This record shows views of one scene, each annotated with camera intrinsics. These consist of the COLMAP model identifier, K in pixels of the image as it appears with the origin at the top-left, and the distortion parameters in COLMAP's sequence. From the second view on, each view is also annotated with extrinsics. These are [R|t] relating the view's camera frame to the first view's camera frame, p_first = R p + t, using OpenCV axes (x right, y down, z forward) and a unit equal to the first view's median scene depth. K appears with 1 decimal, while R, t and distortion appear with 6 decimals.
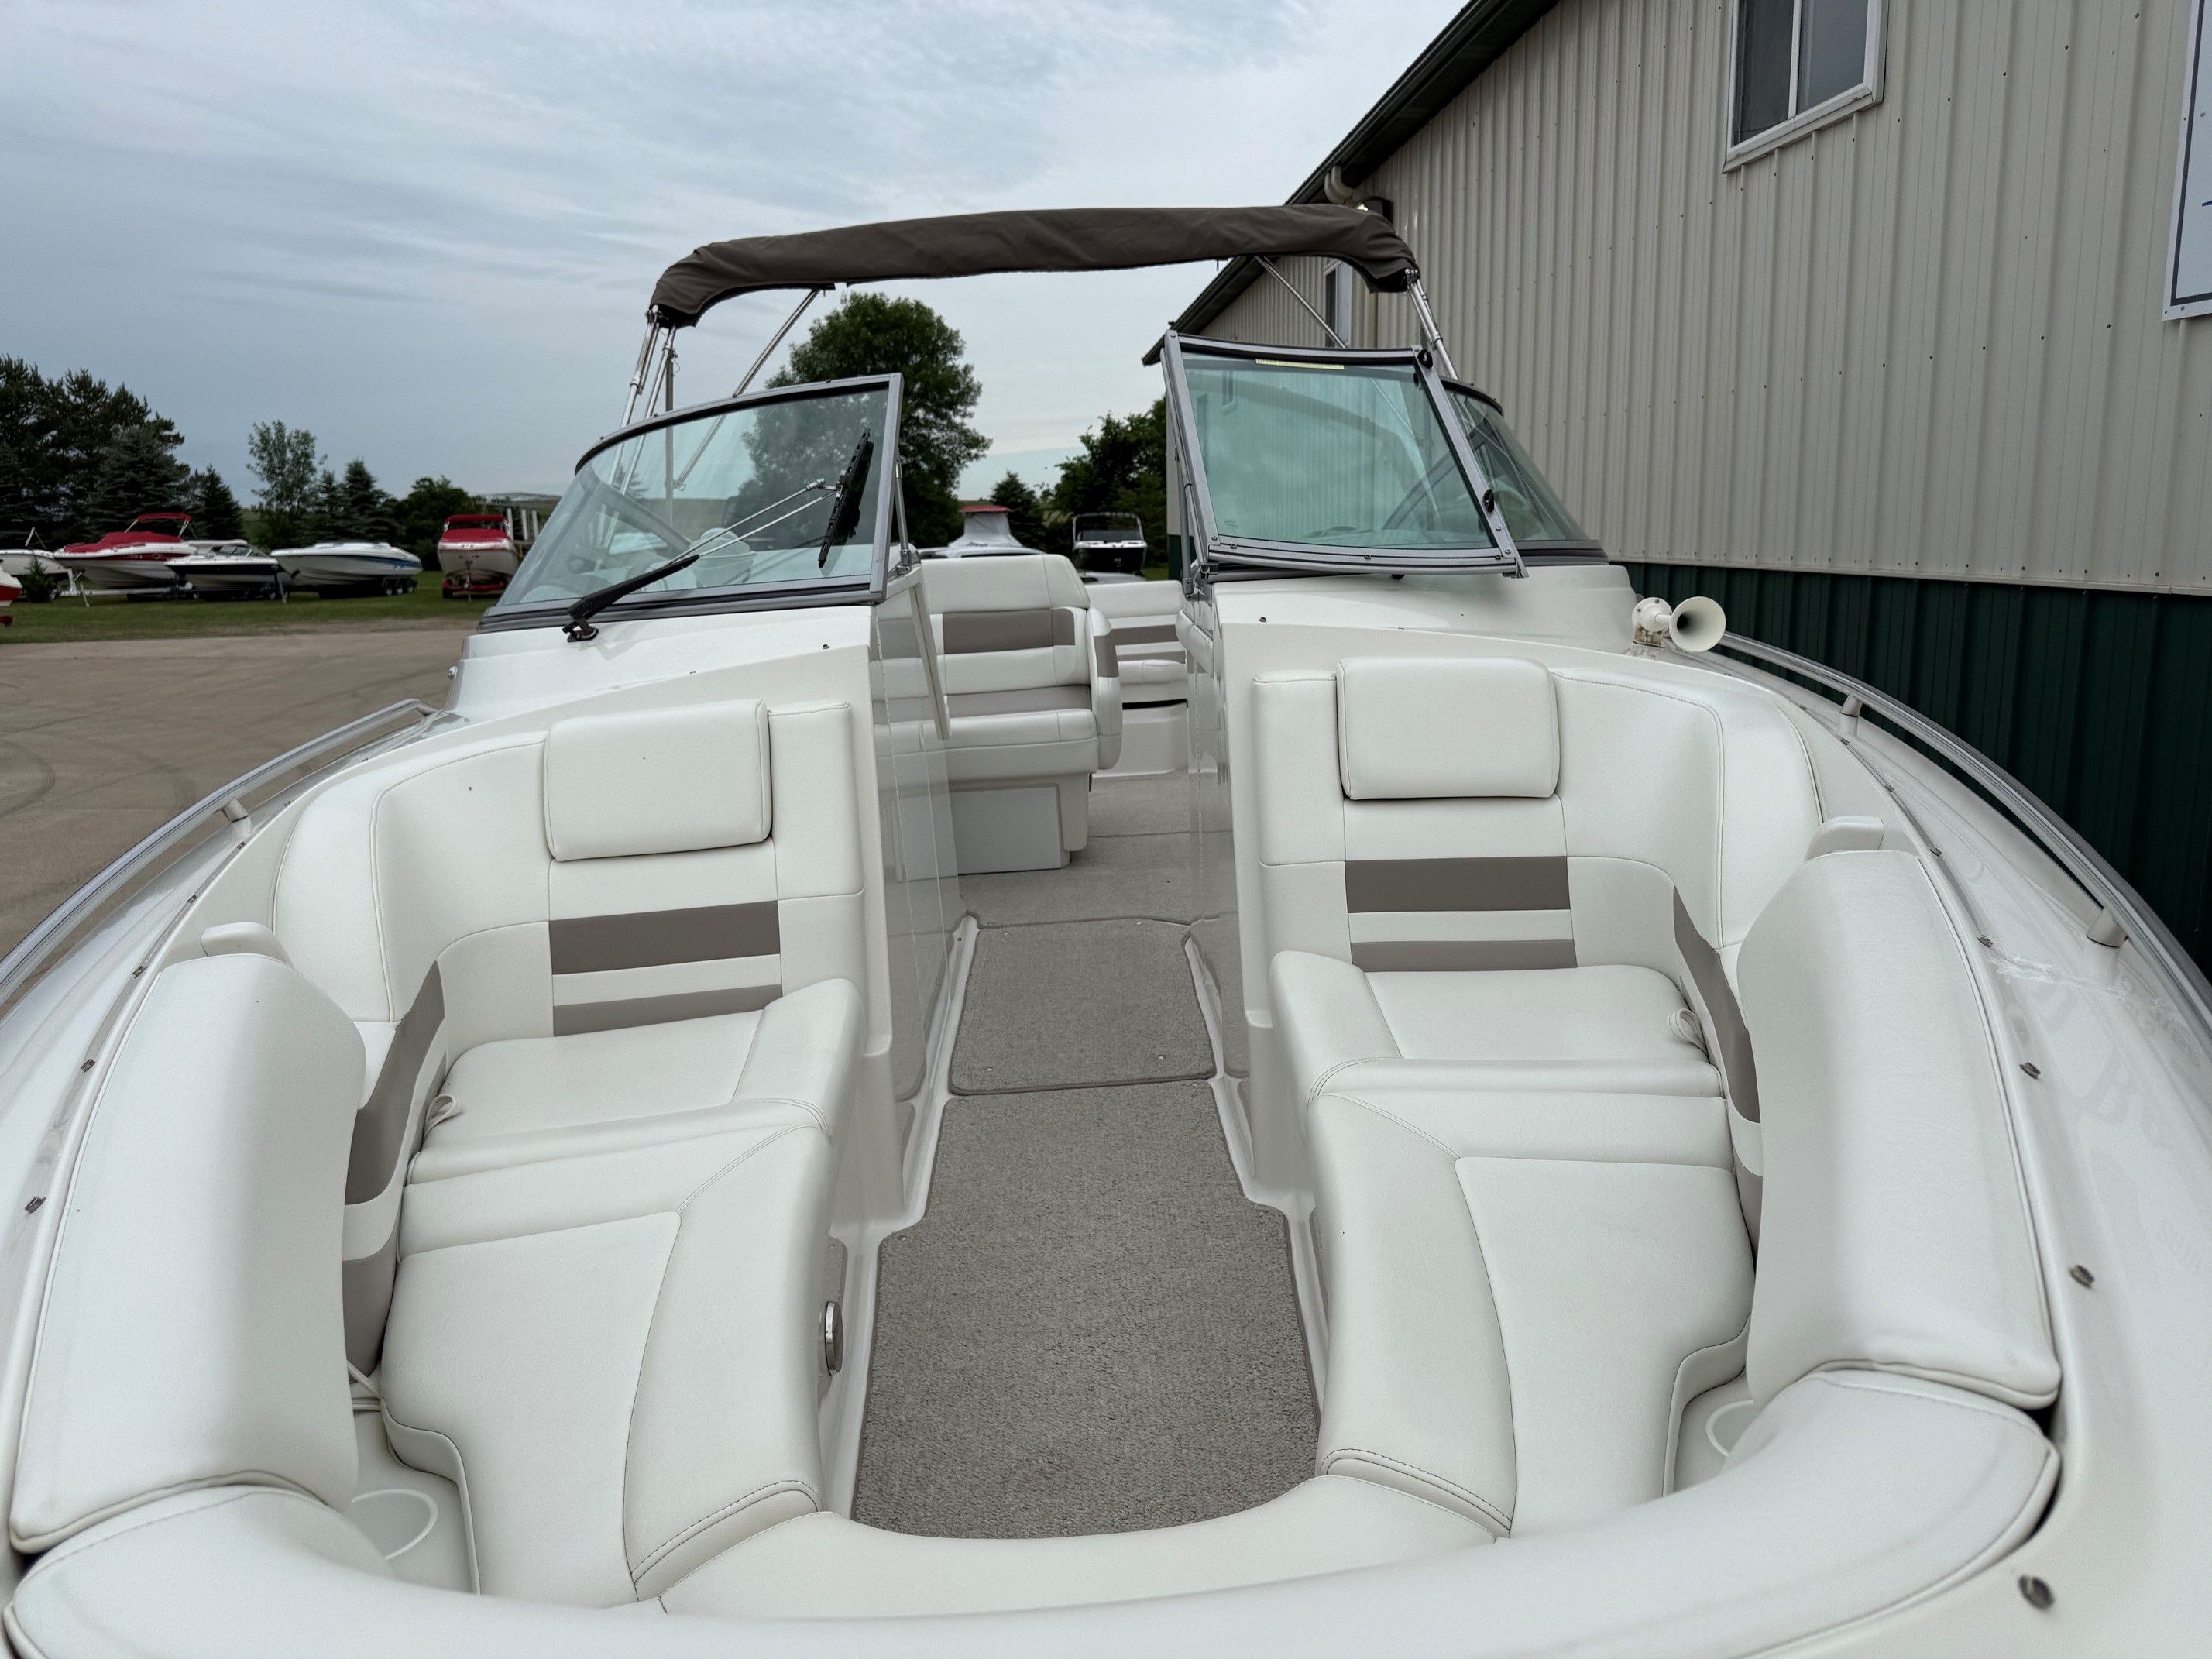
lens RADIAL K [[1546.7, 0, 1114.4], [0, 1546.7, 853.5], [0, 0, 1]] dist [-0.001528, -0.029008]
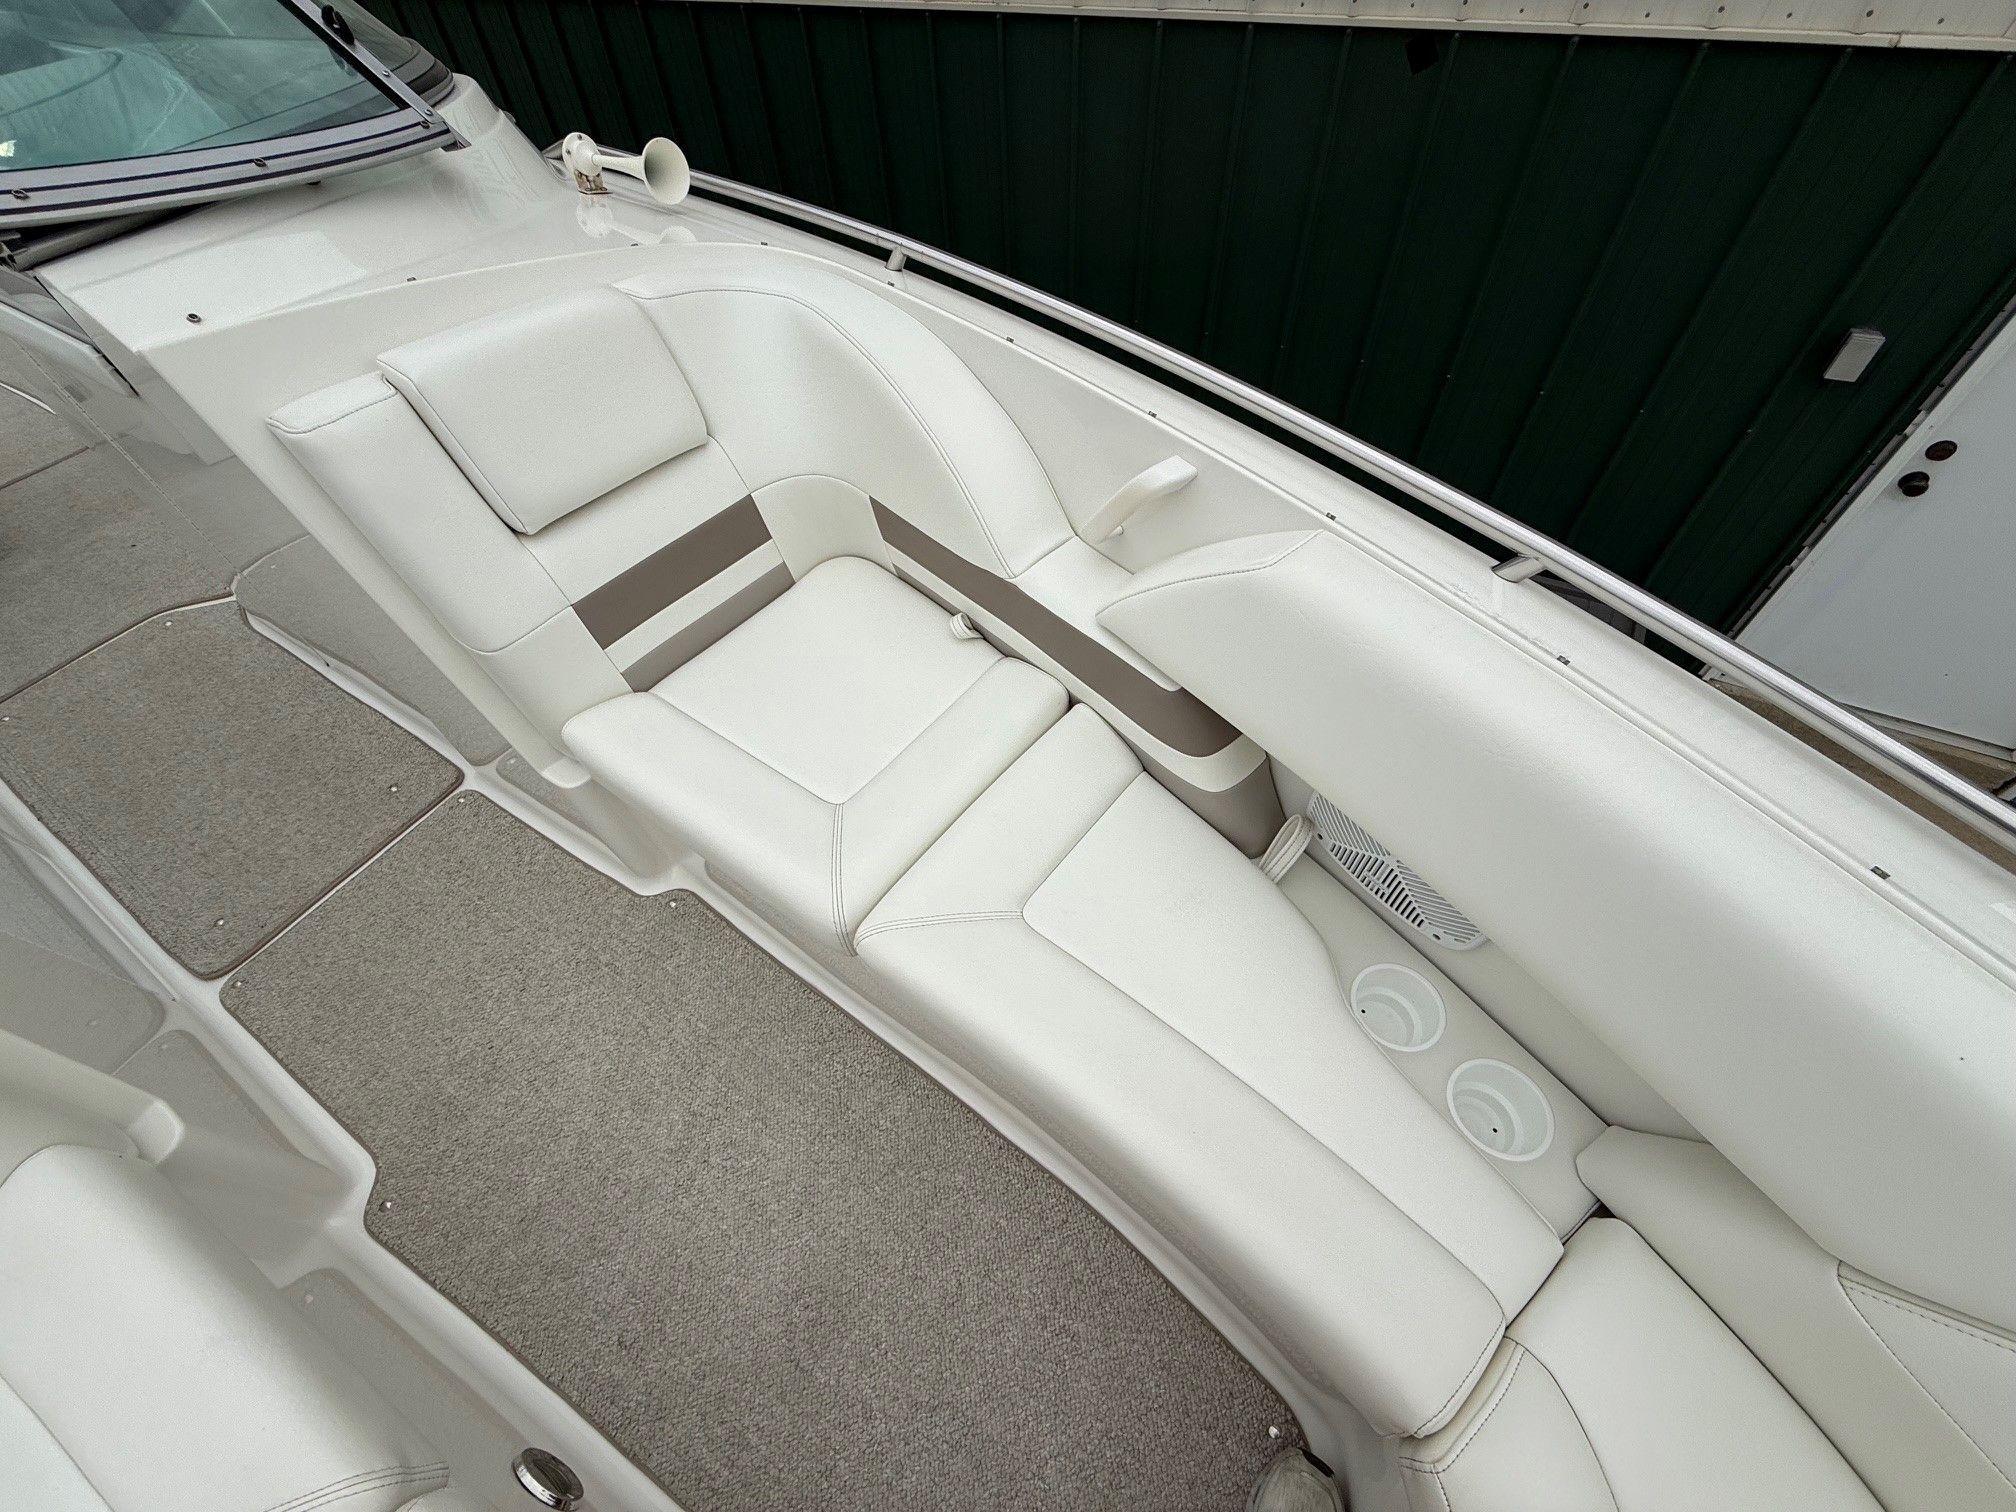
lens RADIAL K [[806.9, 0, 1008.0], [0, 806.9, 756.0], [0, 0, 1]] dist [-0.001282, 0.000035]
pose [[0.562822, -0.626392, 0.539318, -0.018733], [0.195133, 0.734718, 0.649702, -0.190289], [-0.803215, -0.260428, 0.535745, 0.510962]]
